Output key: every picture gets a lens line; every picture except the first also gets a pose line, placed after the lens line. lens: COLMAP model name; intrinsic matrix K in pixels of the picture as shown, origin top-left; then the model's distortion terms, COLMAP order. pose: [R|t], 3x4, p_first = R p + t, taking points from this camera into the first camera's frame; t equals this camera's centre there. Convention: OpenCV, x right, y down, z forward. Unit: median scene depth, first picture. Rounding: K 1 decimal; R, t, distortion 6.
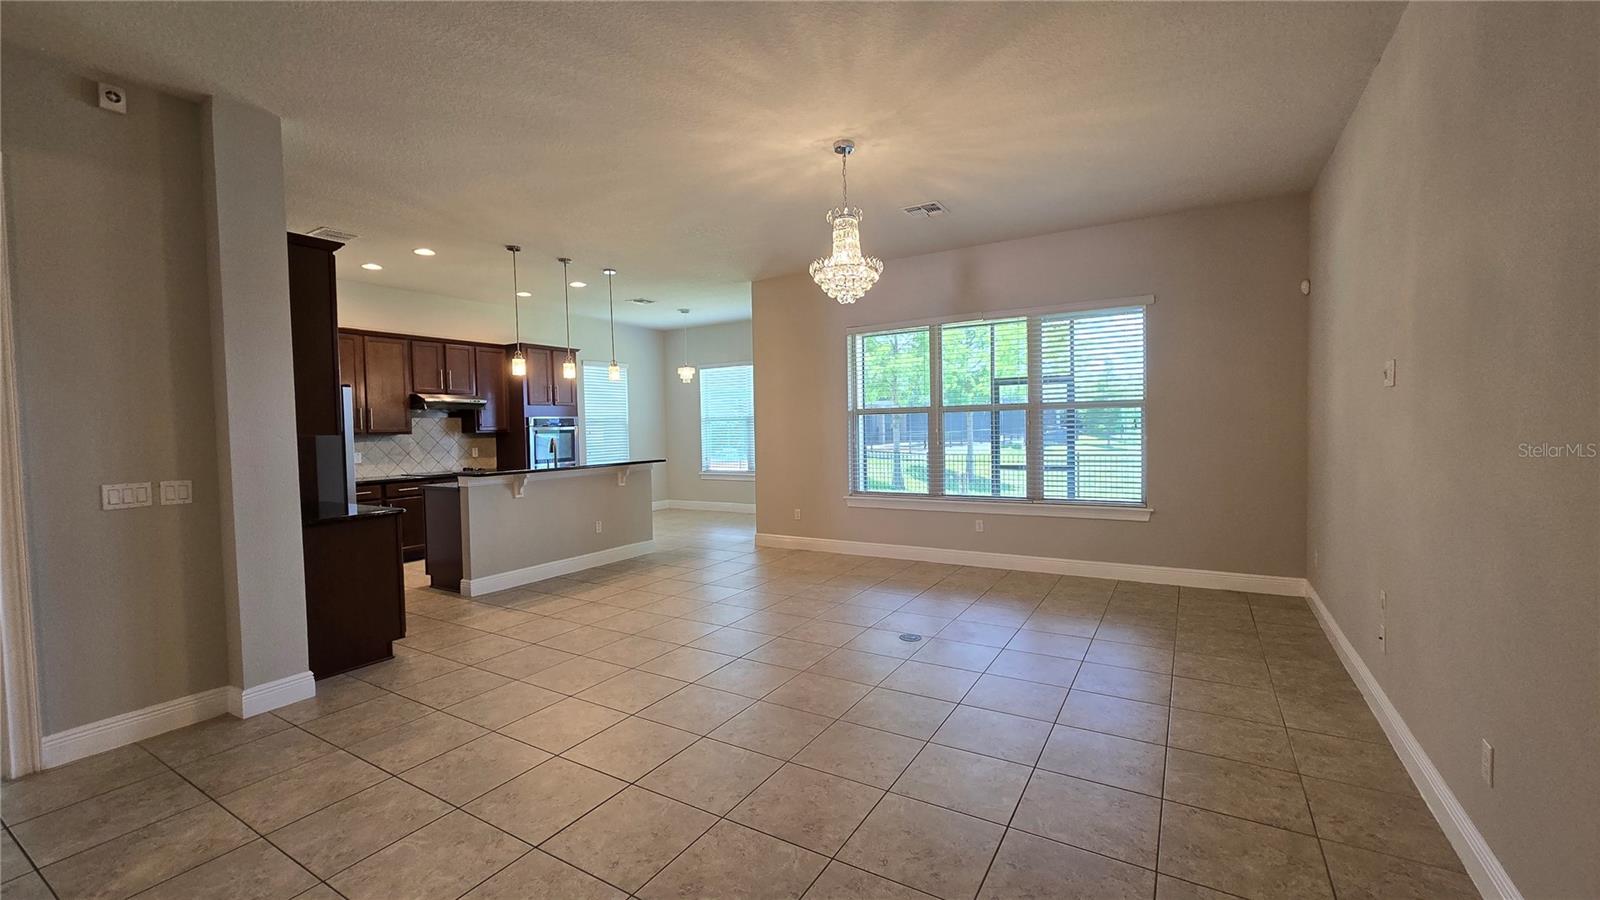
lens RADIAL K [[655.6, 0, 787.0], [0, 655.6, 447.6], [0, 0, 1]] dist [-0.003337, 0.002296]
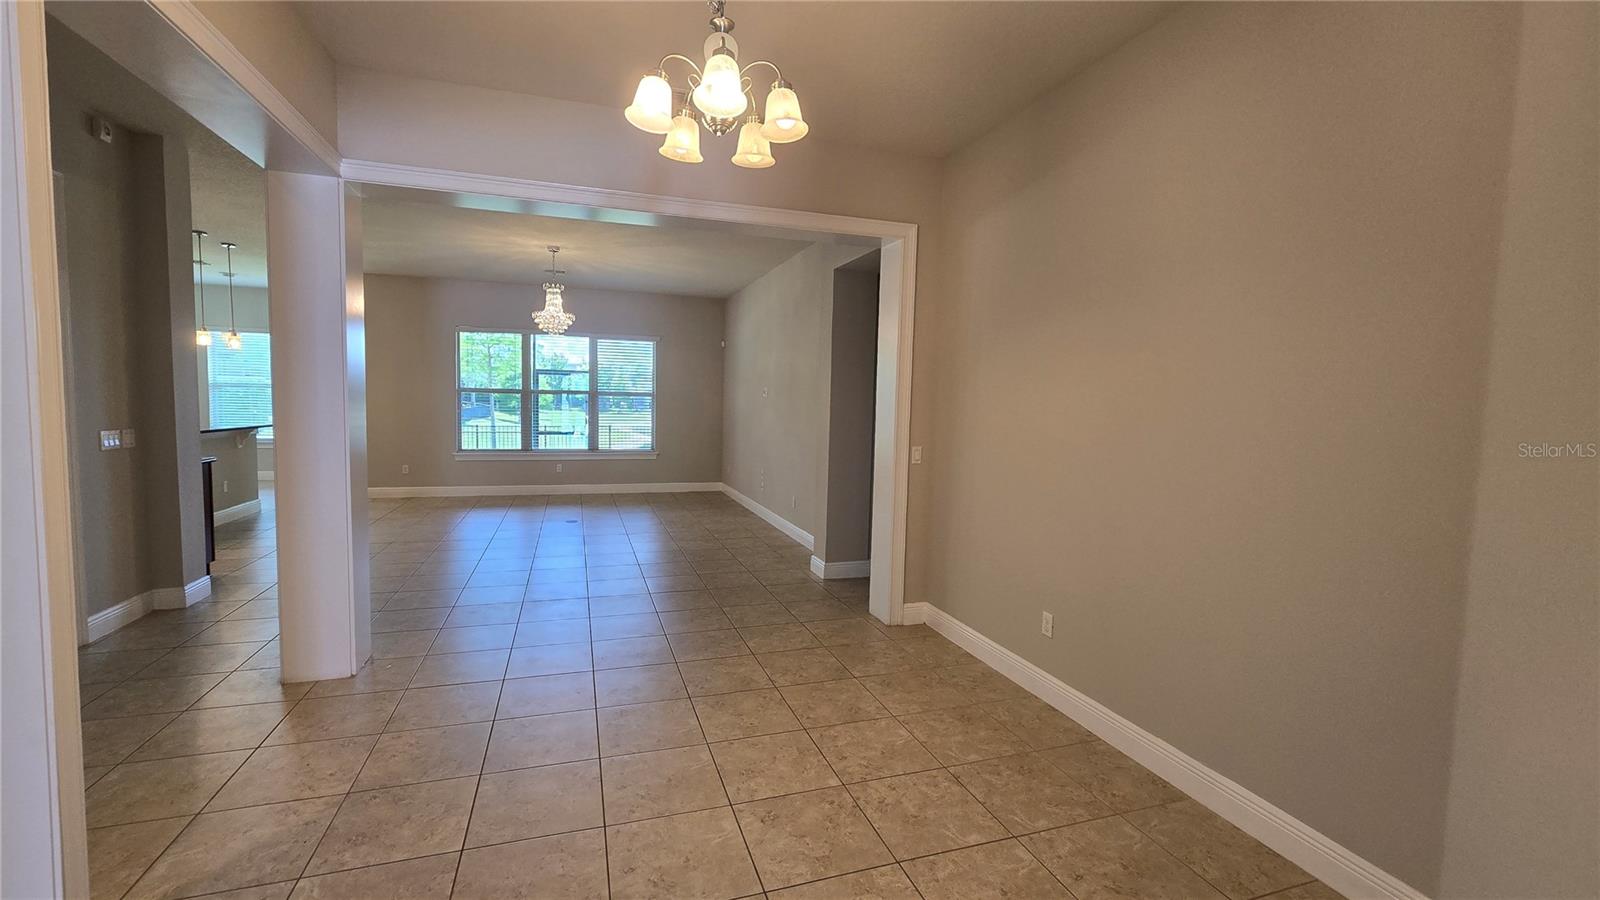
lens RADIAL K [[655.6, 0, 781.3], [0, 655.6, 448.0], [0, 0, 1]] dist [-0.003337, 0.002296]
pose [[0.649716, -0.017220, 0.759982, -0.618476], [-0.011190, 0.999418, 0.032212, 0.017647], [-0.760095, -0.029433, 0.649146, -0.465233]]
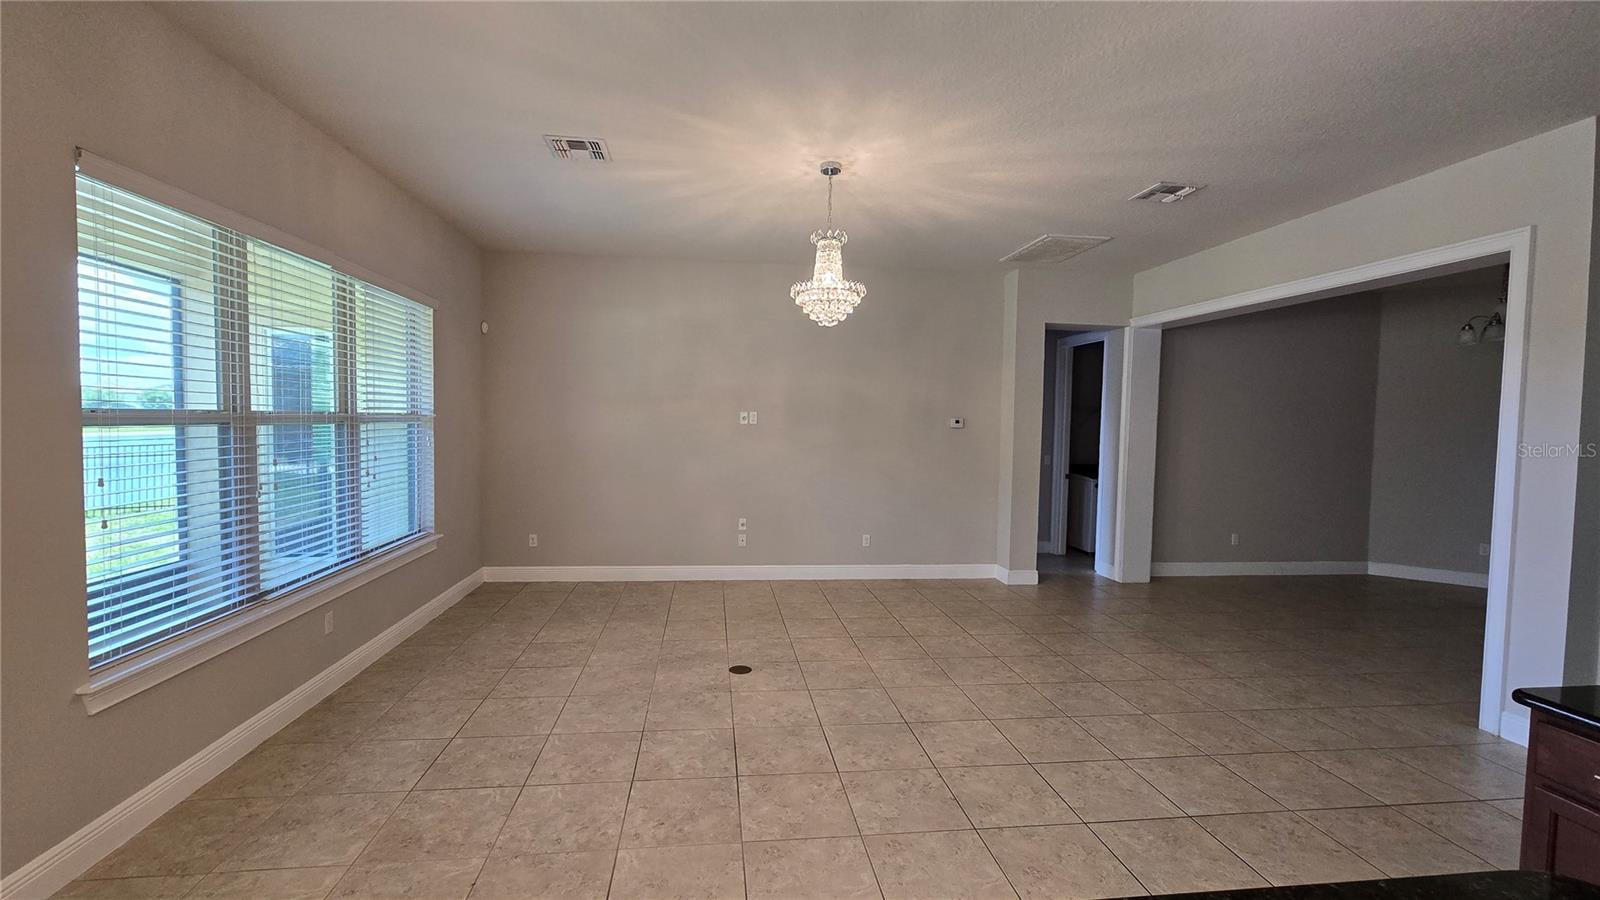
lens RADIAL K [[655.6, 0, 785.3], [0, 655.6, 447.9], [0, 0, 1]] dist [-0.003337, 0.002296]
pose [[-0.621900, -0.023044, 0.782757, -0.456366], [0.022296, 0.998641, 0.047114, -0.059147], [-0.782779, 0.046752, -0.620541, 1.175173]]
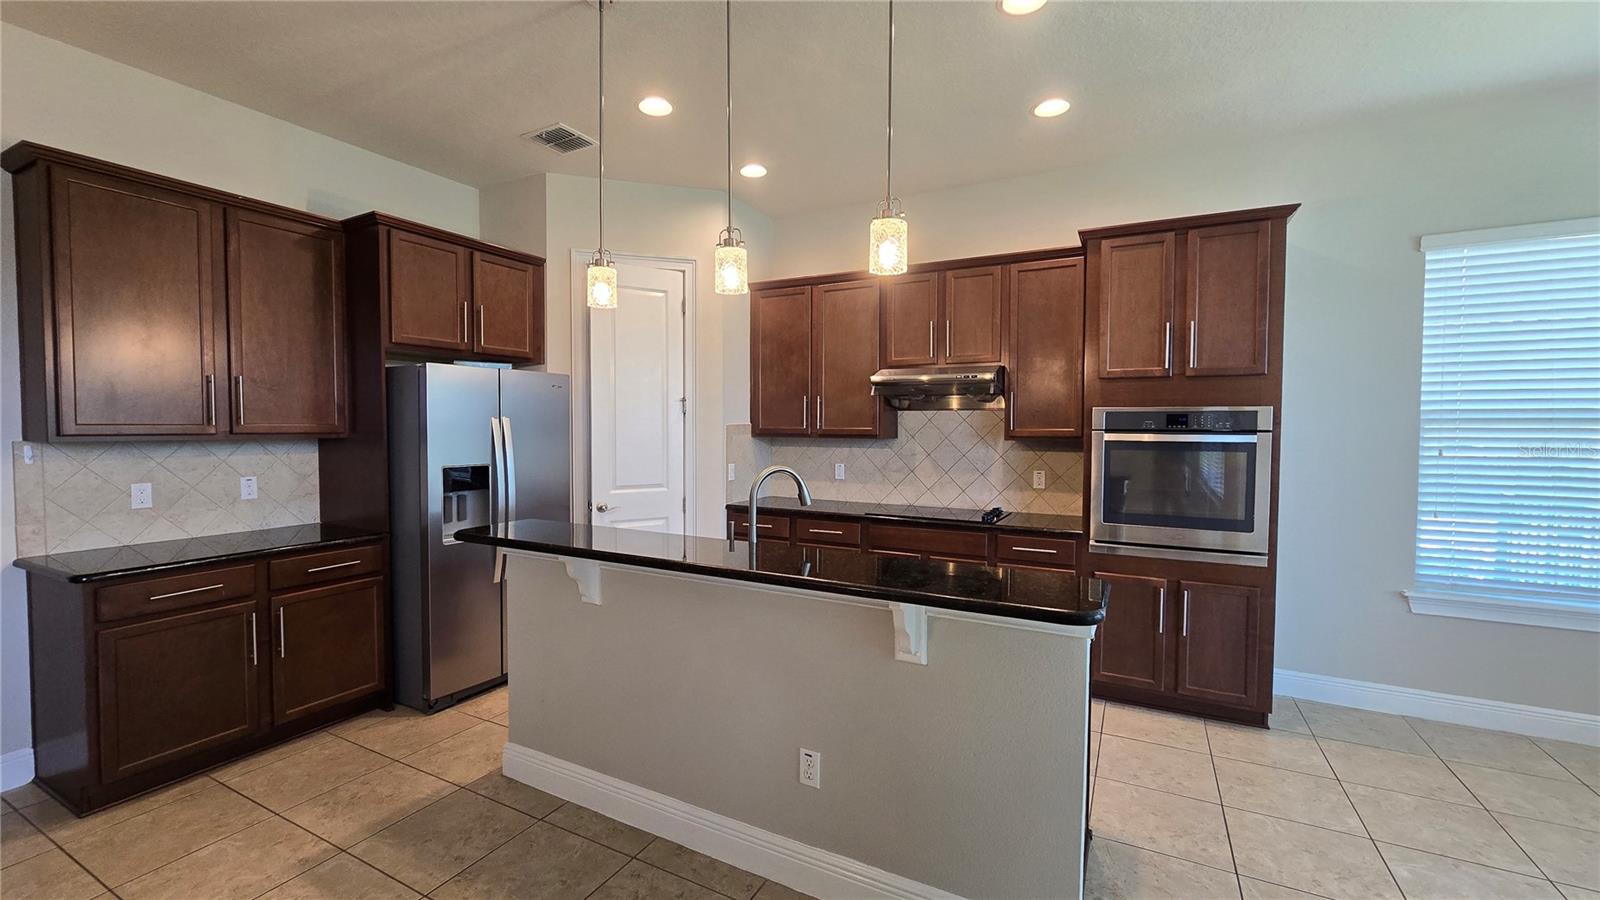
lens RADIAL K [[655.6, 0, 787.6], [0, 655.6, 448.2], [0, 0, 1]] dist [-0.003337, 0.002296]
pose [[0.062368, 0.056720, -0.996440, 0.012556], [-0.040104, 0.997720, 0.054283, -0.054006], [0.997247, 0.036576, 0.064501, 1.169152]]
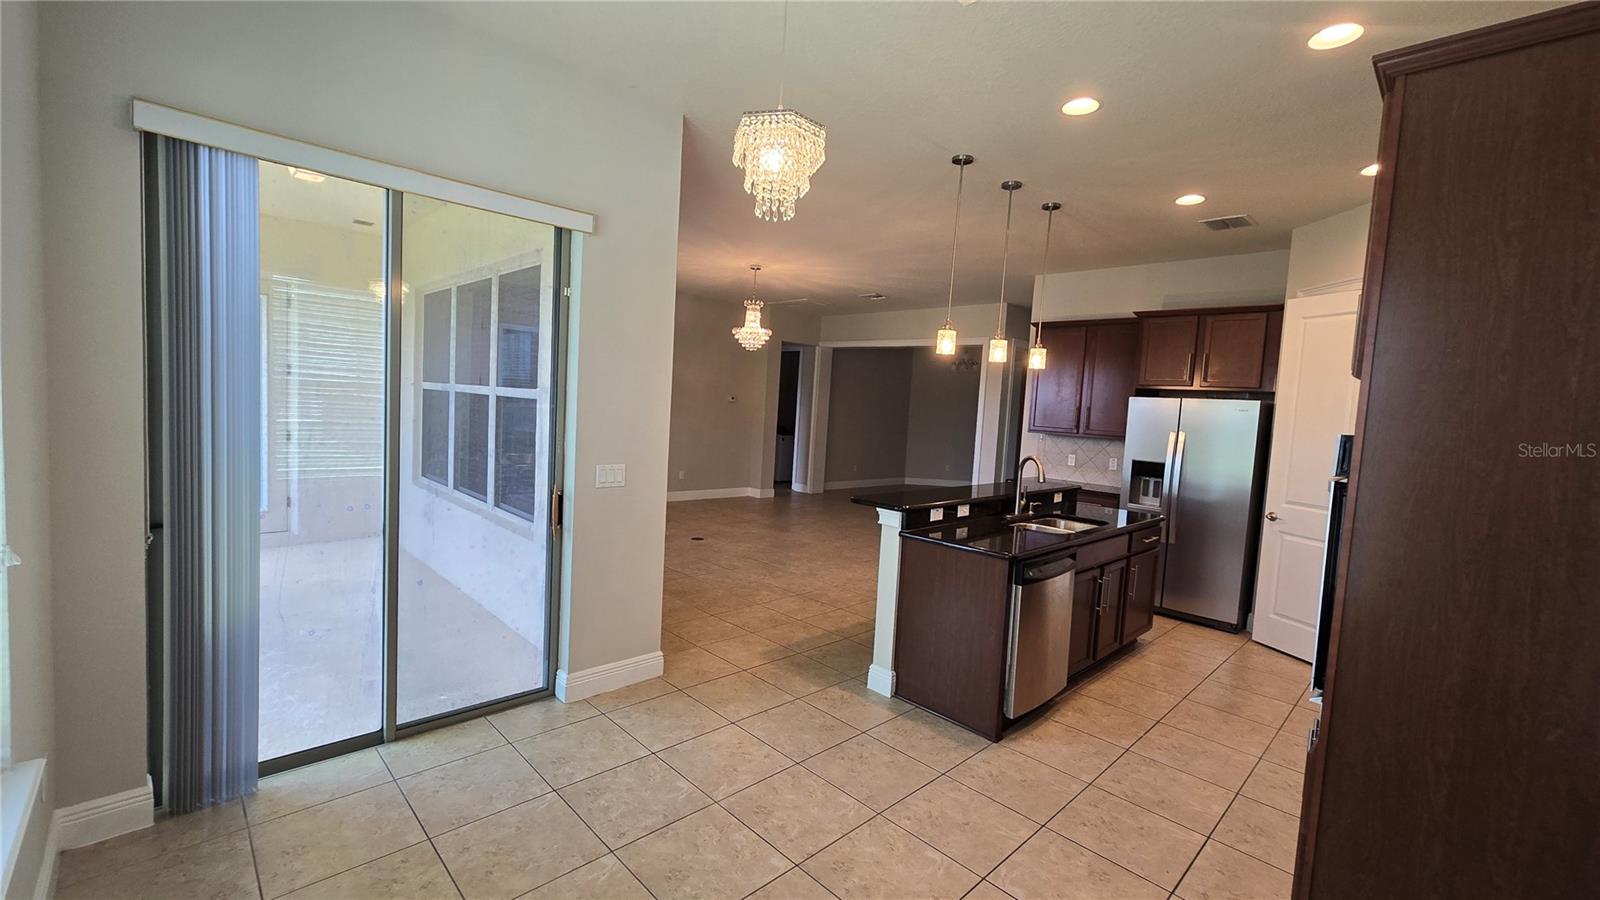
lens RADIAL K [[655.6, 0, 787.1], [0, 655.6, 449.2], [0, 0, 1]] dist [-0.003337, 0.002296]
pose [[-0.967856, -0.052154, 0.246039, -0.339385], [-0.028183, 0.994592, 0.099962, -0.091033], [-0.249921, 0.089814, -0.964092, 1.971719]]
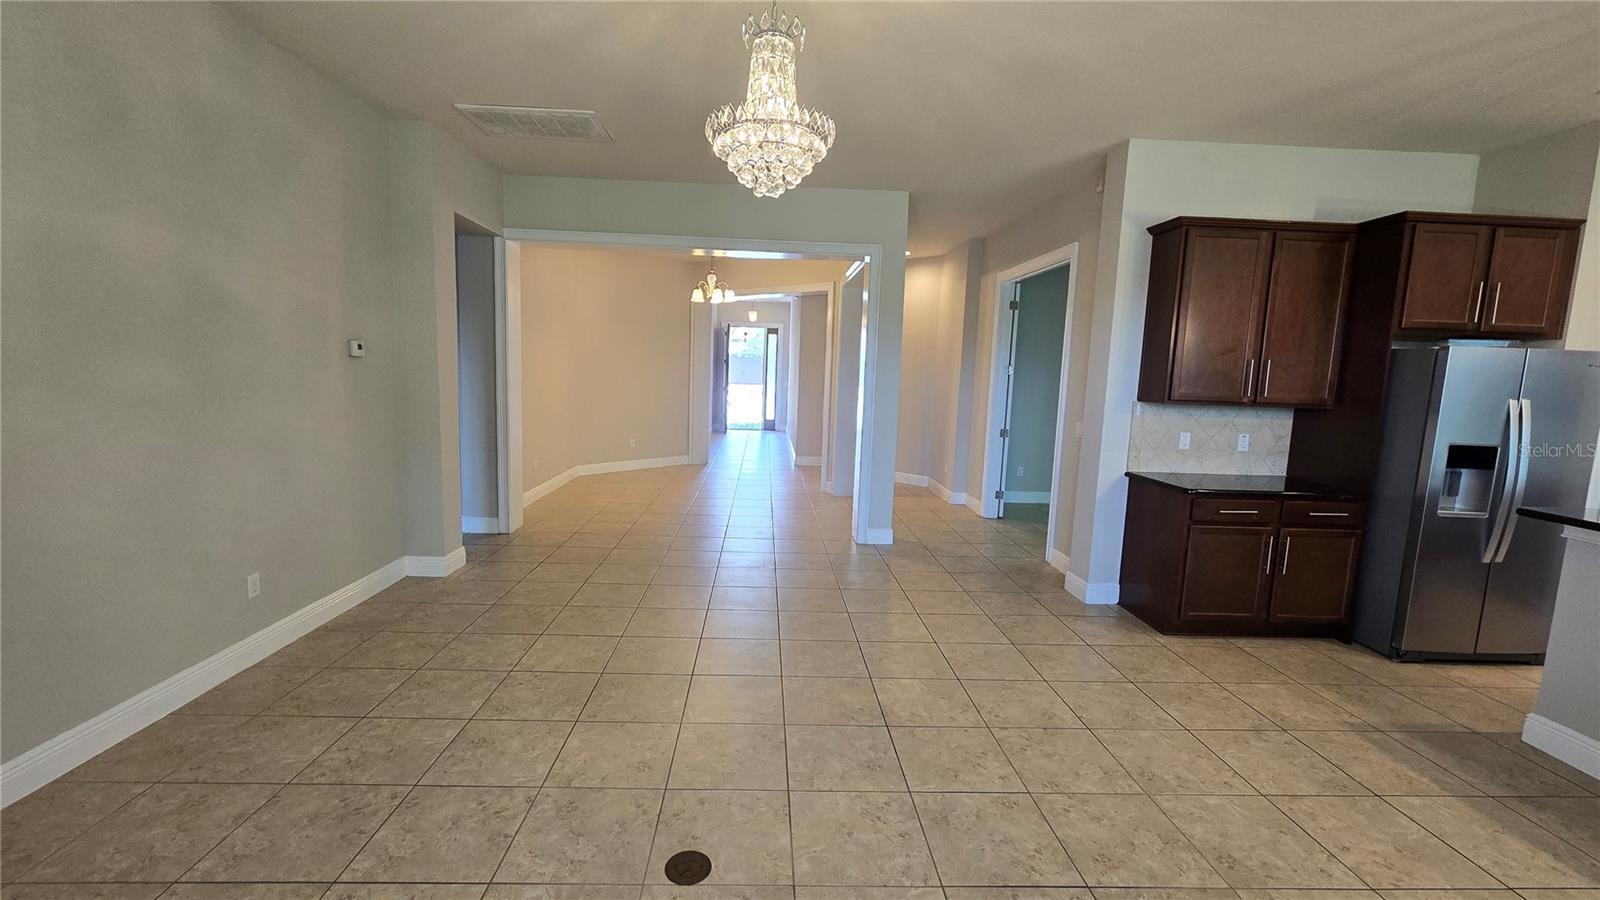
lens RADIAL K [[655.6, 0, 788.5], [0, 655.6, 447.7], [0, 0, 1]] dist [-0.003337, 0.002296]
pose [[-0.831467, 0.059850, -0.552341, 0.285657], [-0.036520, 0.986143, 0.161831, -0.067799], [0.554372, 0.154728, -0.817760, 1.062671]]
